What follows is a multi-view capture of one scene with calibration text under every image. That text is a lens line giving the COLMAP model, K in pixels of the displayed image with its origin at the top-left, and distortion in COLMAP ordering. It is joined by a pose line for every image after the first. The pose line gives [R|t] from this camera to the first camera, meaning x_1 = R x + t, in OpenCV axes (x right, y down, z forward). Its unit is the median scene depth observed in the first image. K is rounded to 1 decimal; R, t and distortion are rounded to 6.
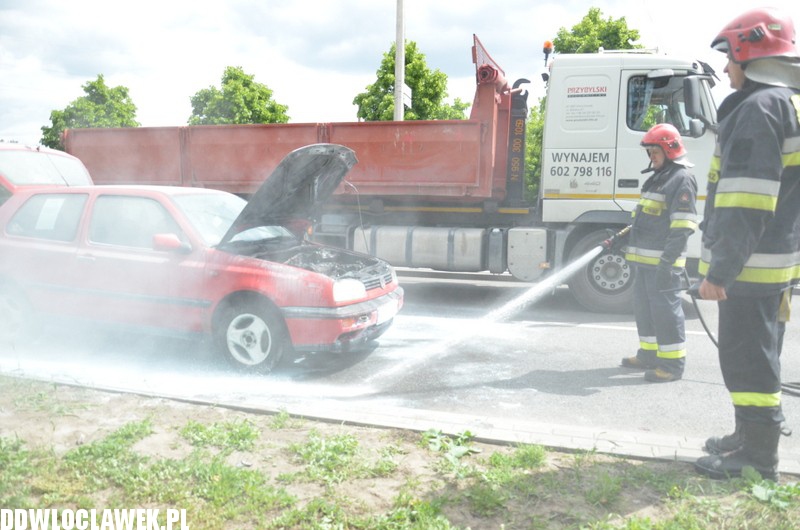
lens RADIAL K [[629.9, 0, 397.4], [0, 629.9, 266.5], [0, 0, 1]] dist [-0.028871, -0.001914]
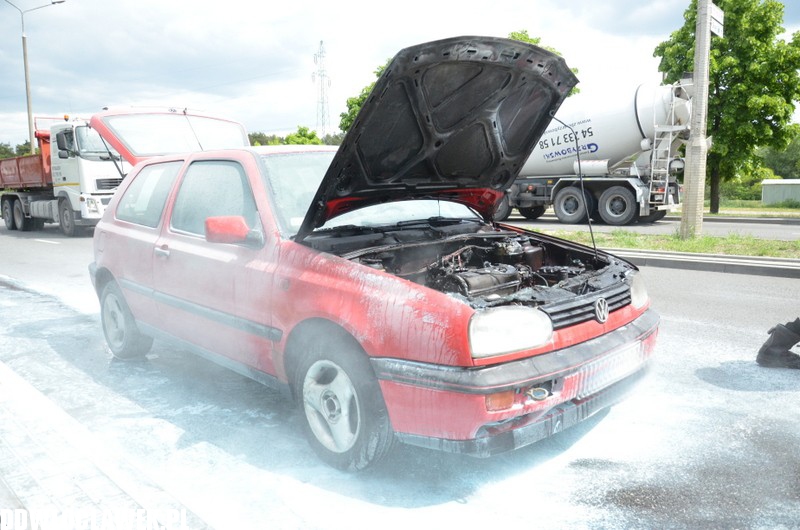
lens RADIAL K [[614.4, 0, 400.1], [0, 614.4, 277.7], [0, 0, 1]] dist [-0.058639, 0.033855]
pose [[0.886946, 0.036379, -0.460438, 0.060782], [-0.010811, 0.998255, 0.058045, -0.028190], [0.461747, -0.046505, 0.885792, 0.542136]]
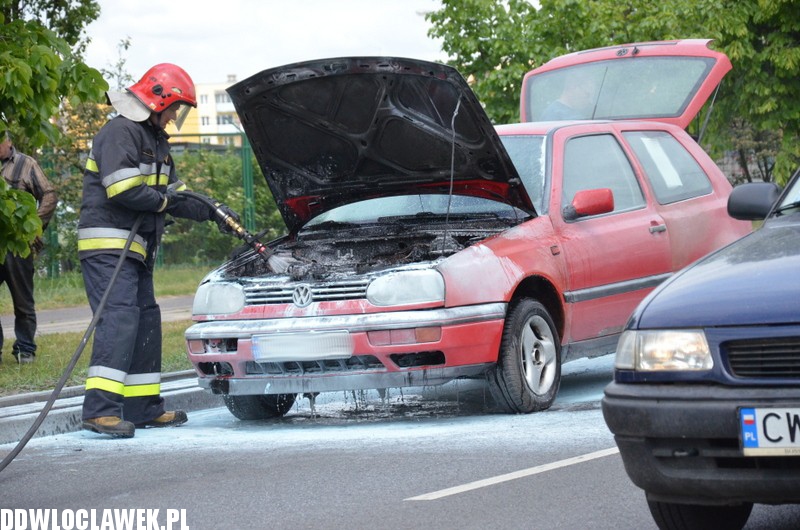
lens RADIAL K [[3060.8, 0, 400.1], [0, 3060.8, 265.3], [0, 0, 1]] dist [0.197470, -3.388539]
pose [[-0.190566, 0.018172, -0.981506, 2.886772], [-0.031839, 0.999188, 0.024681, -0.078803], [0.981158, 0.035953, -0.189833, 1.737104]]
